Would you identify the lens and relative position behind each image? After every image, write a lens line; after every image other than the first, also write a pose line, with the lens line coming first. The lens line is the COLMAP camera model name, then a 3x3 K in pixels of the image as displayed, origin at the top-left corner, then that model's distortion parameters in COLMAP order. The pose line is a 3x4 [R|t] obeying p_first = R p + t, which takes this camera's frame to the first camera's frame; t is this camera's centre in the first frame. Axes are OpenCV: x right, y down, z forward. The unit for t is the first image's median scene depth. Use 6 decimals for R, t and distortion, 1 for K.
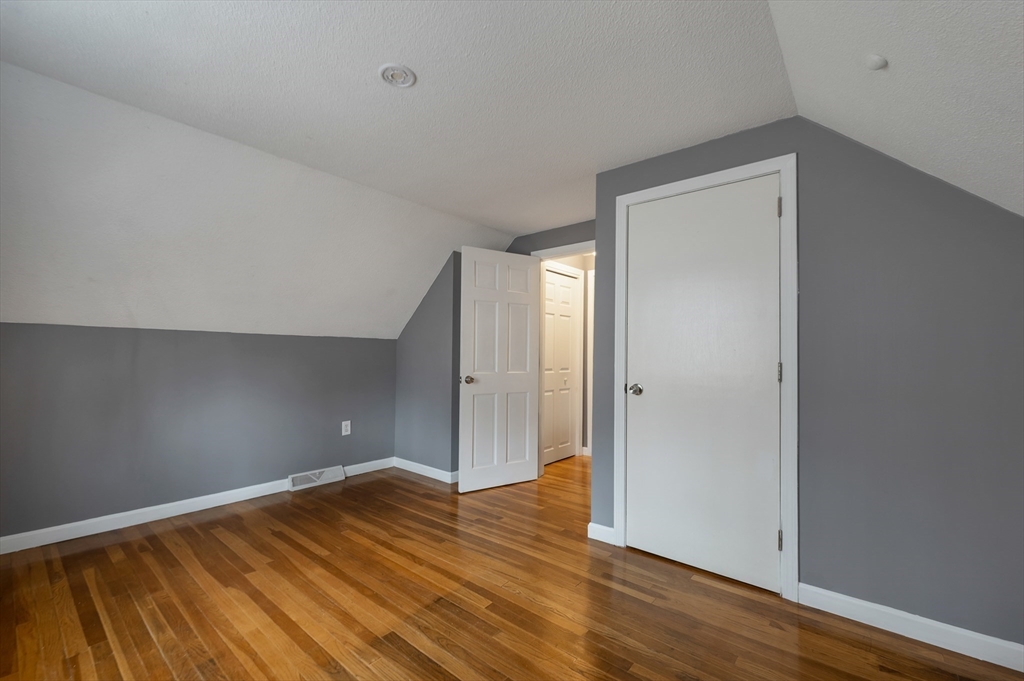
lens RADIAL K [[424.9, 0, 510.0], [0, 424.9, 356.8], [0, 0, 1]] dist [-0.000864, 0.000008]
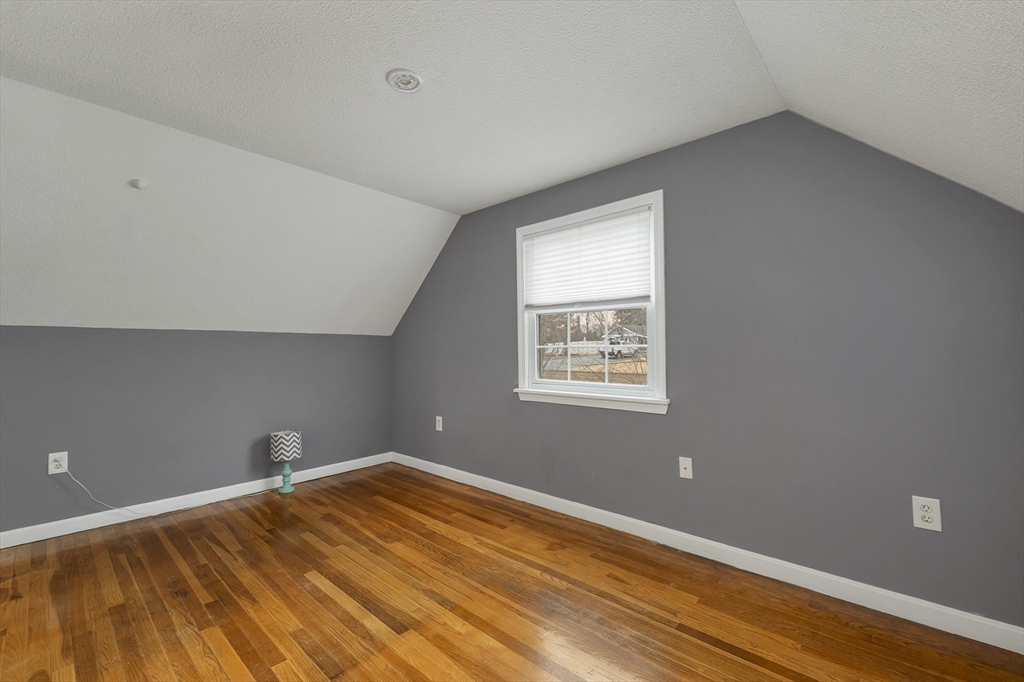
lens RADIAL K [[432.2, 0, 509.5], [0, 432.2, 342.4], [0, 0, 1]] dist [0.002236, 0.000275]
pose [[-0.998890, -0.003300, 0.046990, -0.497394], [-0.004077, 0.999857, -0.016435, -0.002567], [-0.046929, -0.016608, -0.998760, 1.728719]]
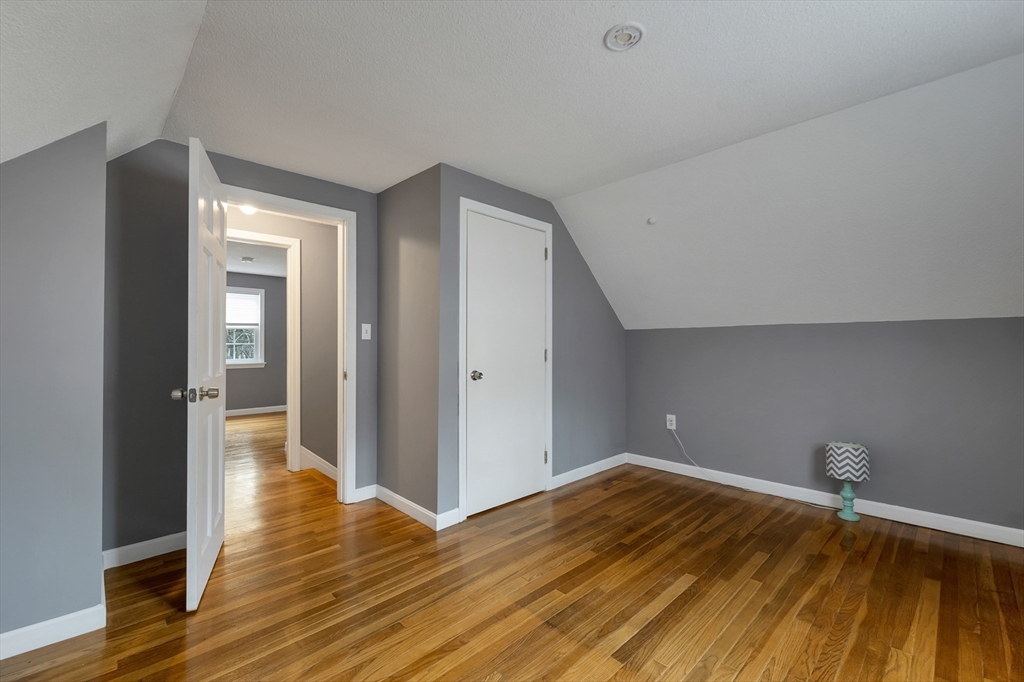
lens RADIAL K [[432.2, 0, 509.5], [0, 432.2, 342.4], [0, 0, 1]] dist [0.002236, 0.000275]
pose [[0.109802, -0.001942, 0.993952, -1.047016], [0.006515, 0.999978, 0.001234, -0.011419], [-0.993932, 0.006340, 0.109812, 0.966493]]
